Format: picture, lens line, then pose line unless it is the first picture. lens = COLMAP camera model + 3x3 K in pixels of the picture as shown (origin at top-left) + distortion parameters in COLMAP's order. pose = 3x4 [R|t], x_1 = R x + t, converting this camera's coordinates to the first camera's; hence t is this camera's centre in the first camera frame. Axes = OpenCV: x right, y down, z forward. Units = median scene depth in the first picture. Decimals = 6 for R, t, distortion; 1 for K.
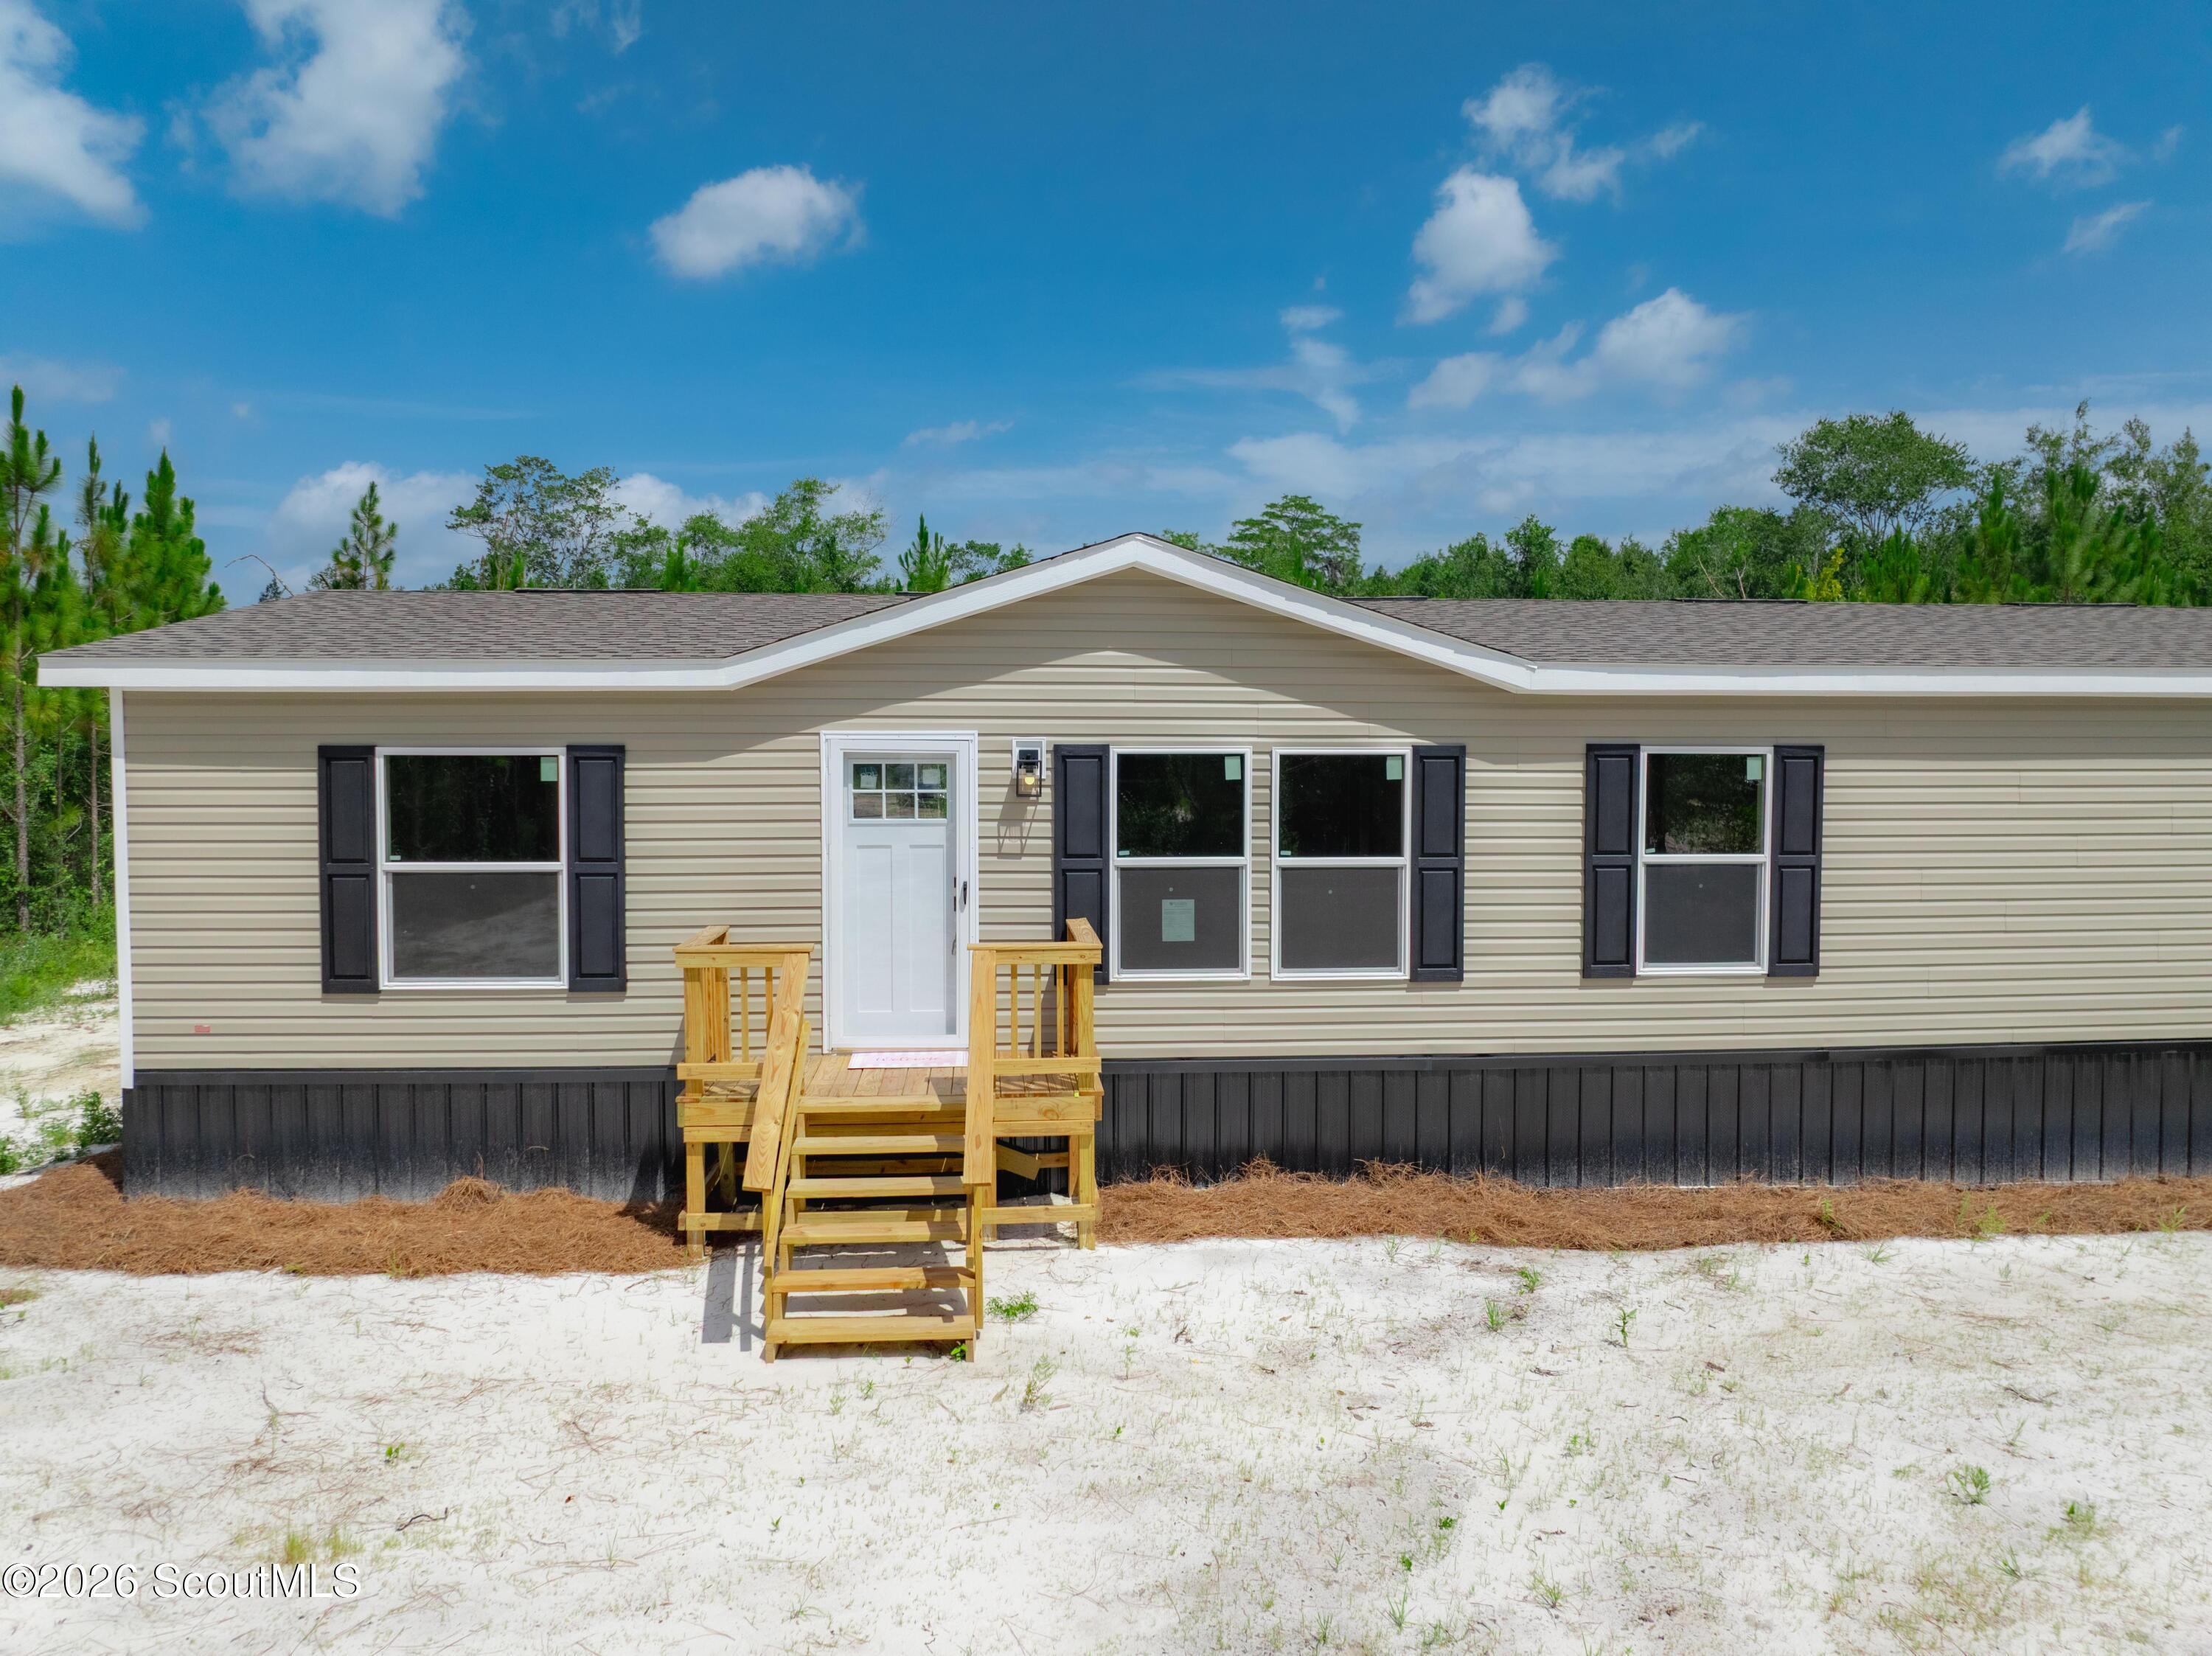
lens RADIAL K [[1563.1, 0, 1099.9], [0, 1563.1, 821.7], [0, 0, 1]] dist [-0.039568, -0.000014]
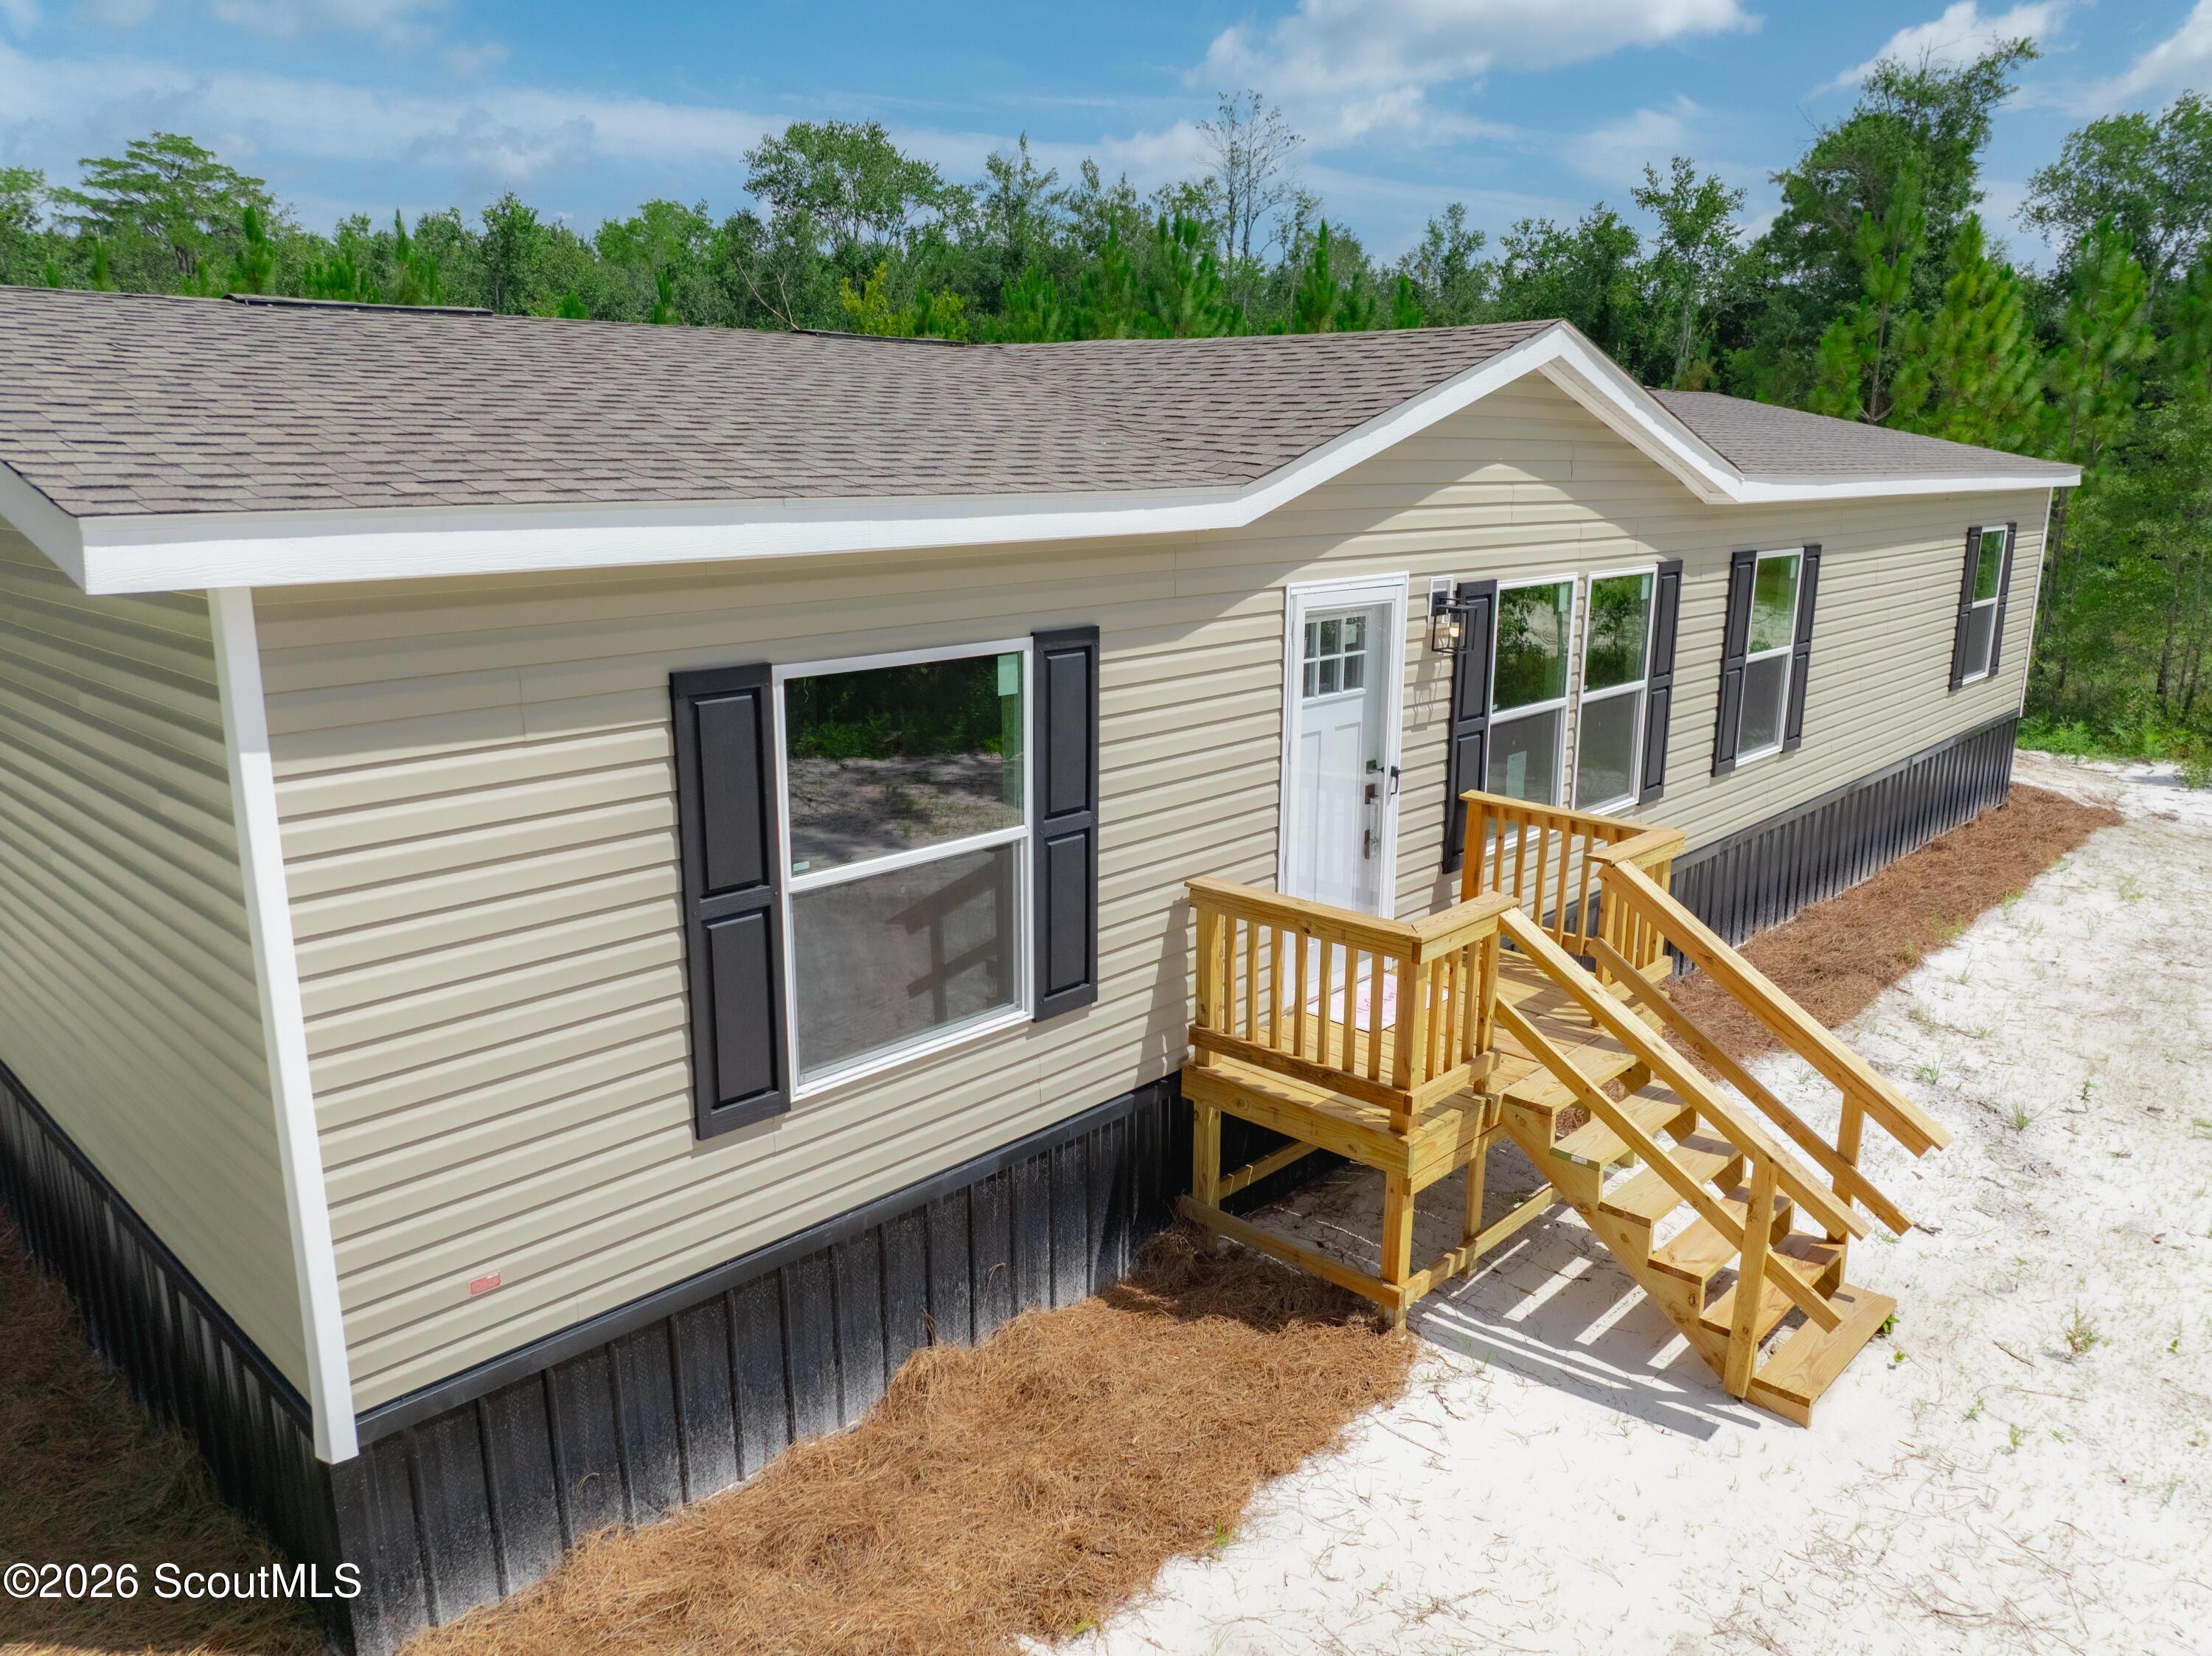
lens RADIAL K [[1563.1, 0, 1099.9], [0, 1563.1, 821.7], [0, 0, 1]] dist [-0.039568, -0.000014]
pose [[0.744540, -0.153793, 0.649621, -0.715745], [0.025828, 0.979009, 0.202172, -0.097464], [-0.667078, -0.133747, 0.732884, 0.525037]]
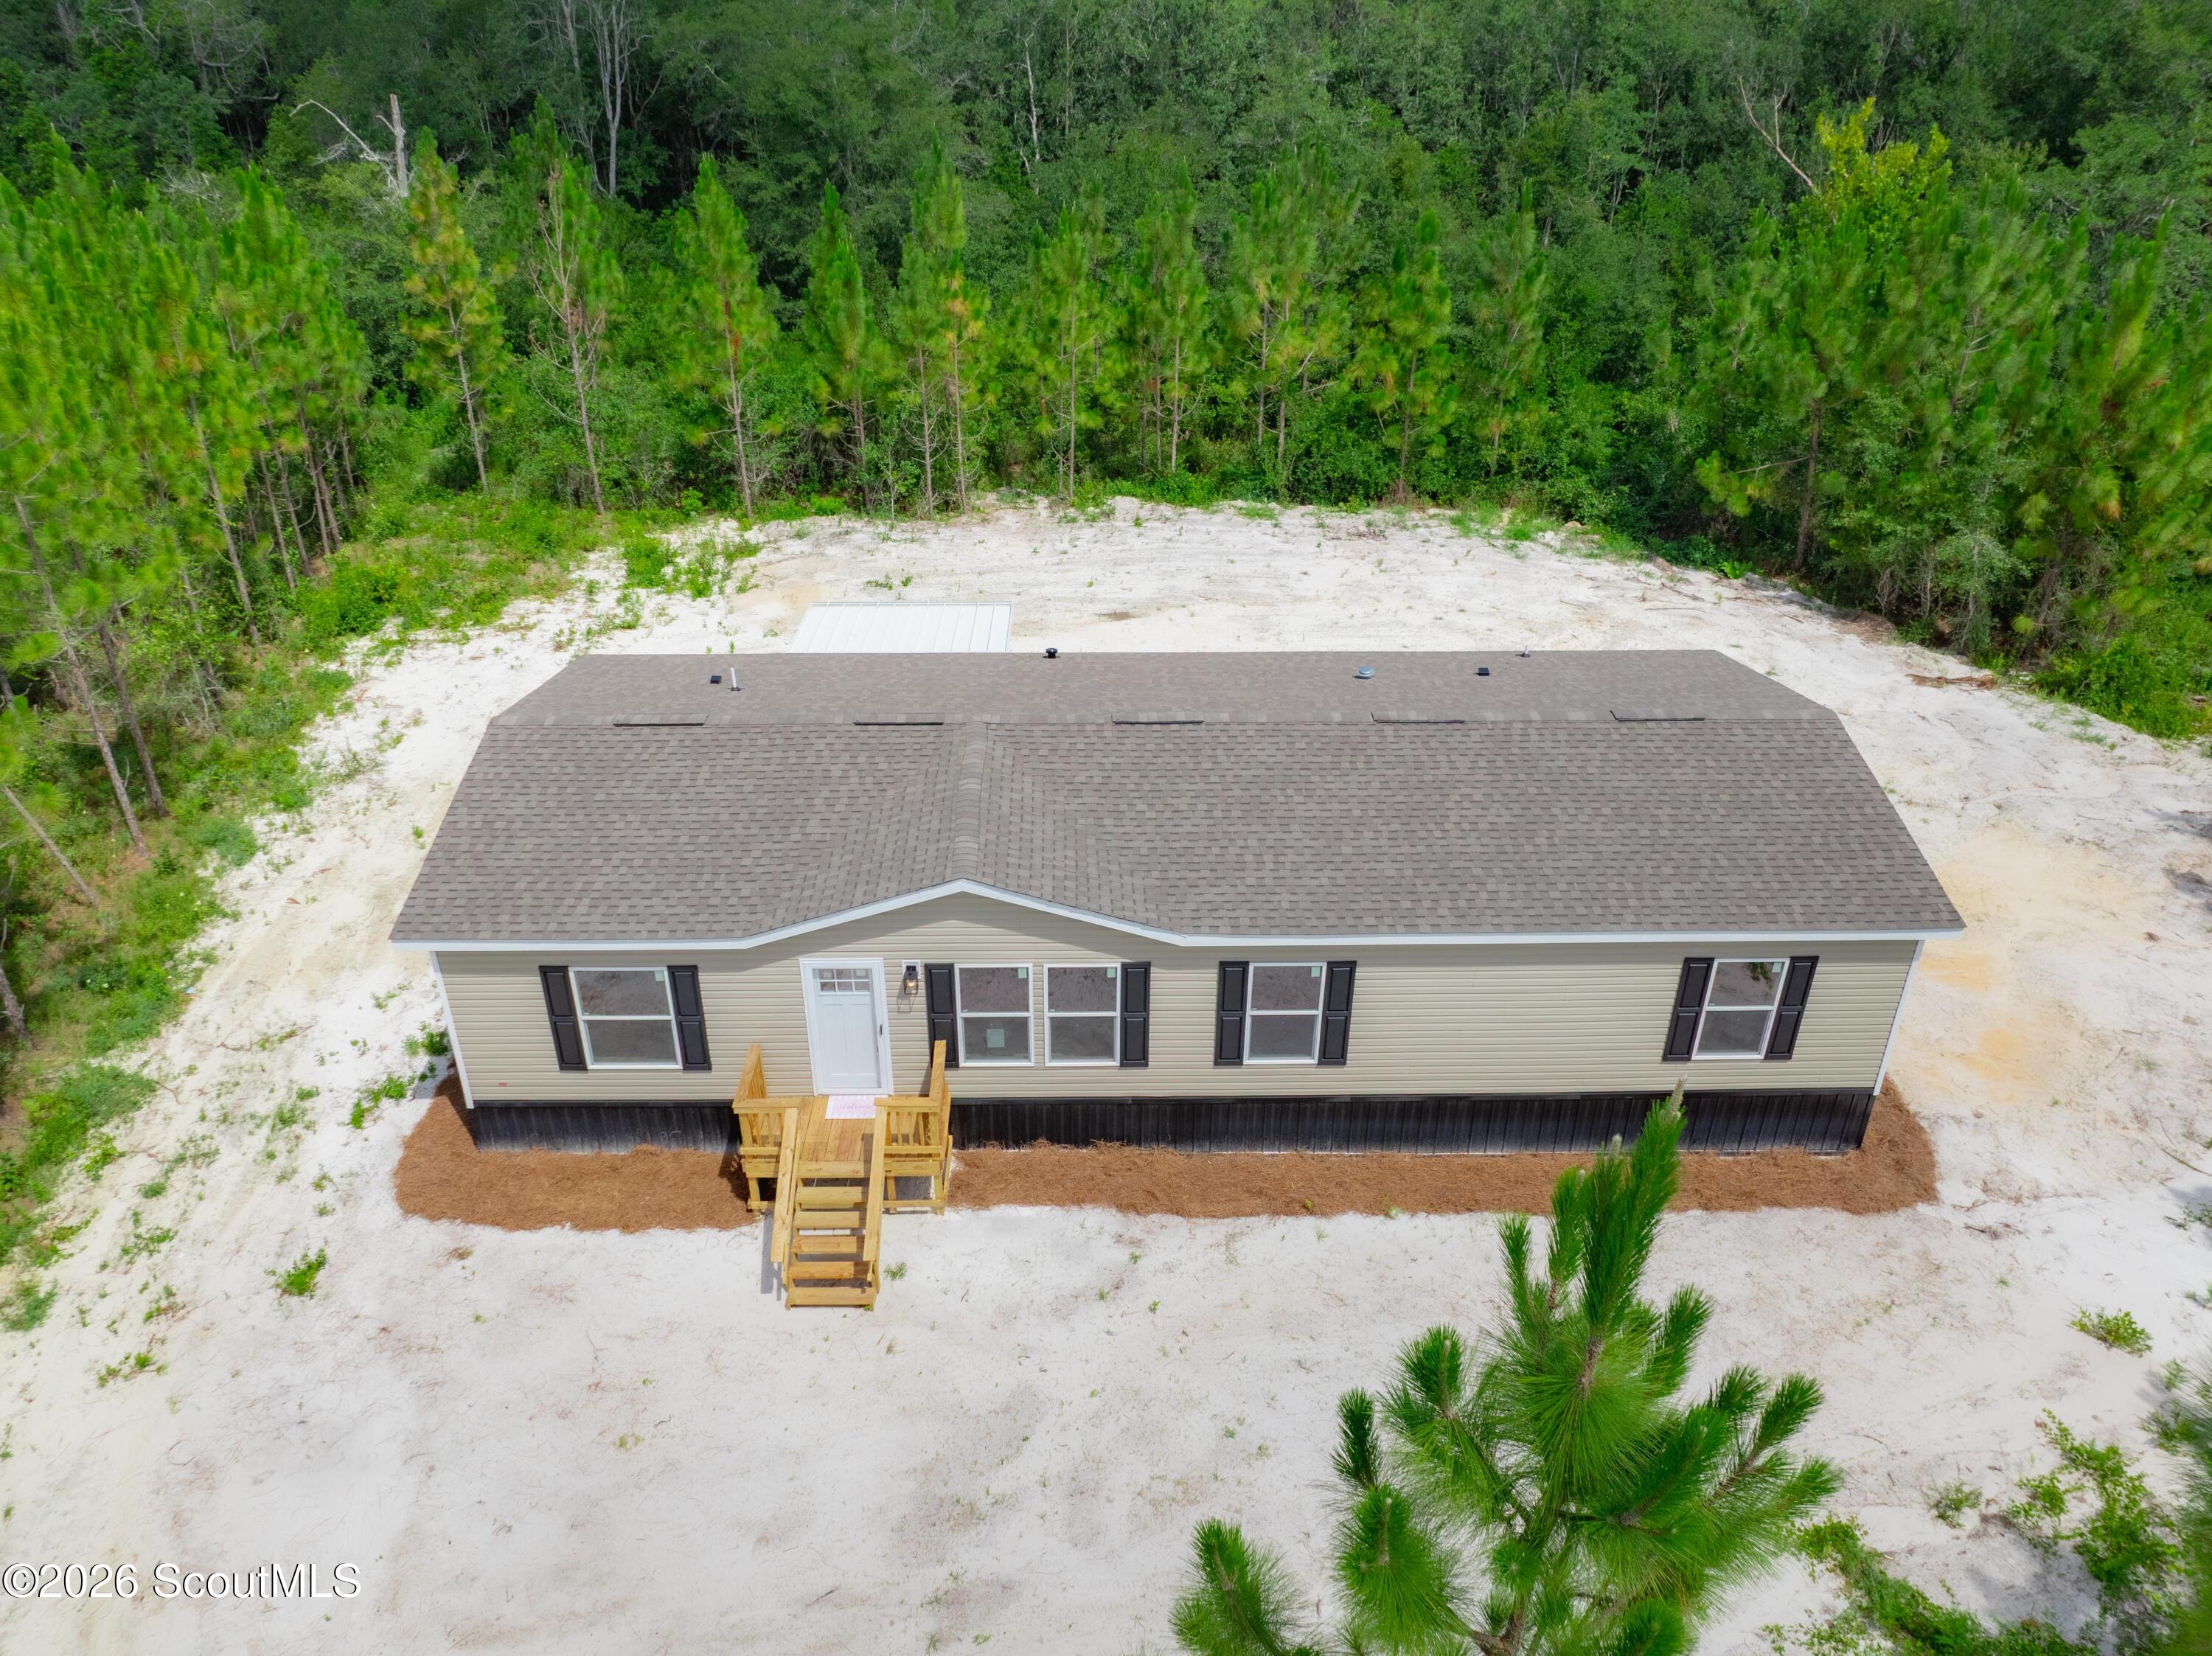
lens RADIAL K [[1563.1, 0, 1099.9], [0, 1563.1, 821.7], [0, 0, 1]] dist [-0.039568, -0.000014]
pose [[0.998116, 0.032298, -0.052171, 0.273873], [-0.005316, 0.892573, 0.450871, -1.050712], [0.061129, -0.449744, 0.891063, -0.572899]]
